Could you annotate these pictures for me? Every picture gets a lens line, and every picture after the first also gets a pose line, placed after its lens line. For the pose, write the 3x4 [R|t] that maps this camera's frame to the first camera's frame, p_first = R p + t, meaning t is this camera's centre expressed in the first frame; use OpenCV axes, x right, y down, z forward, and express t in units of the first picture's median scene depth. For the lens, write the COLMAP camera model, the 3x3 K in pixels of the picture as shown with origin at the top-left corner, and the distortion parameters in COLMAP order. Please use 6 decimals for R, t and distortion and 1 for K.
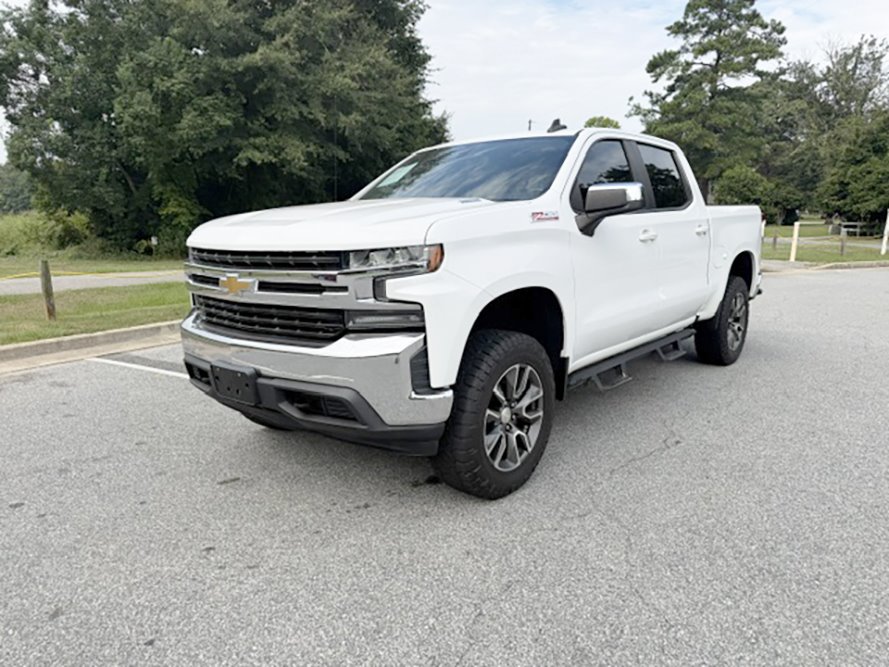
lens RADIAL K [[636.0, 0, 446.1], [0, 636.0, 336.9], [0, 0, 1]] dist [0.035912, -0.034307]
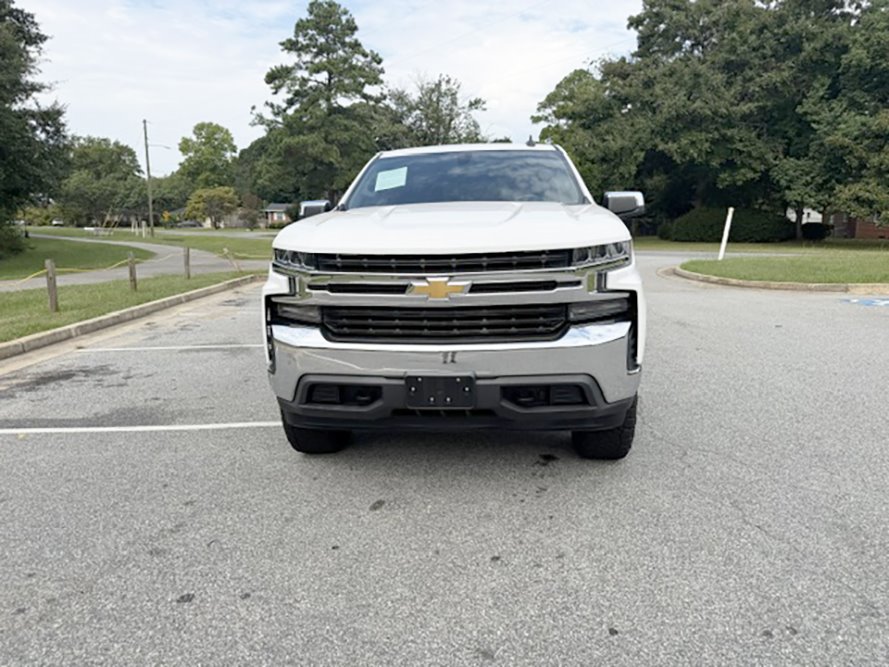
lens RADIAL K [[636.0, 0, 443.7], [0, 636.0, 331.0], [0, 0, 1]] dist [0.035912, -0.034307]
pose [[0.828730, -0.099775, 0.550683, -0.094378], [0.111289, 0.993709, 0.012563, -0.003287], [-0.548472, 0.050874, 0.834620, 0.021647]]
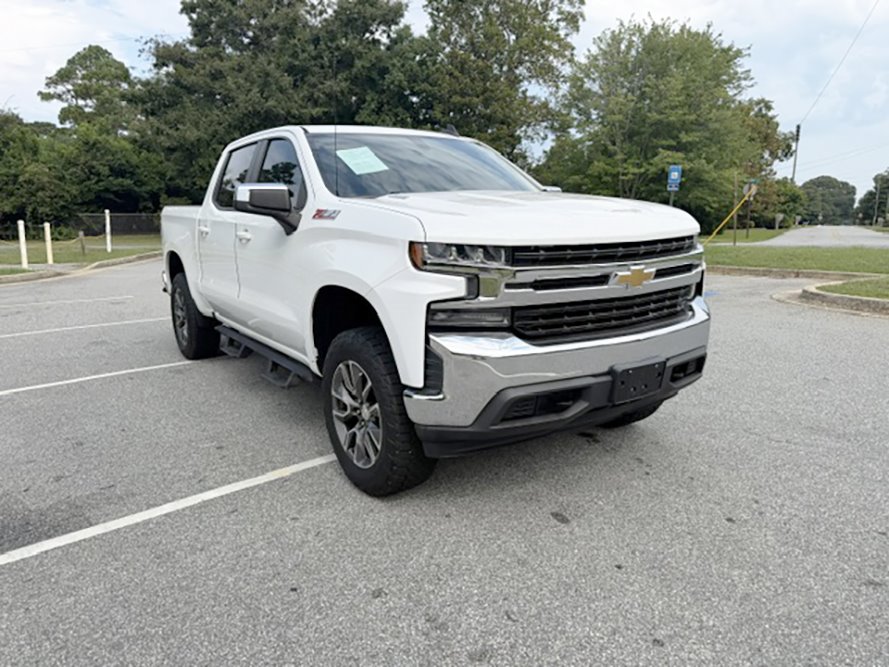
lens RADIAL K [[636.0, 0, 450.8], [0, 636.0, 327.8], [0, 0, 1]] dist [0.035912, -0.034307]
pose [[0.263611, -0.170046, 0.949523, -0.145165], [0.186859, 0.974697, 0.122677, -0.019412], [-0.946358, 0.145088, 0.288715, 0.109476]]
